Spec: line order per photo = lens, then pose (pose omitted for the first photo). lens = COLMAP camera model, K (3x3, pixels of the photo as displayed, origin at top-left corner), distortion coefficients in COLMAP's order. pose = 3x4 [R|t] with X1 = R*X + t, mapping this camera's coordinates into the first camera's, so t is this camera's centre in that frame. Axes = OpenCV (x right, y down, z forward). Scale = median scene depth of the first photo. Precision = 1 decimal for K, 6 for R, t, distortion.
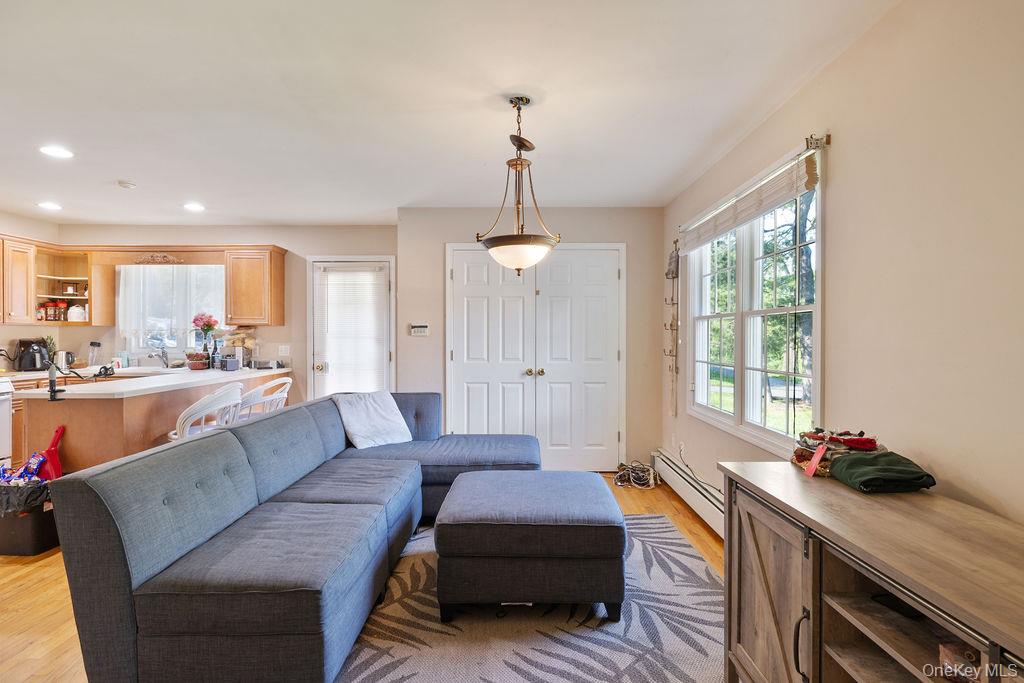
lens RADIAL K [[516.8, 0, 512.0], [0, 516.8, 341.5], [0, 0, 1]] dist [0.001695, 0.000394]
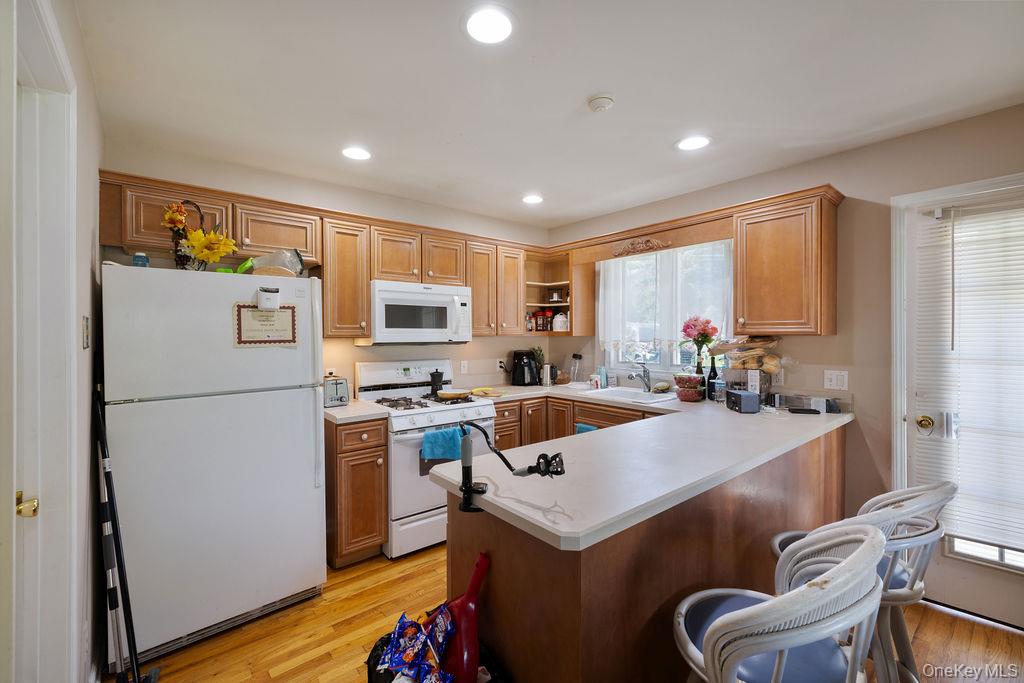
lens RADIAL K [[428.1, 0, 513.7], [0, 428.1, 336.6], [0, 0, 1]] dist [0.000463, 0.000037]
pose [[0.646386, 0.000693, -0.763010, -0.326975], [-0.003476, 0.999992, -0.002036, -0.027574], [0.763003, 0.003969, 0.646383, 0.458248]]
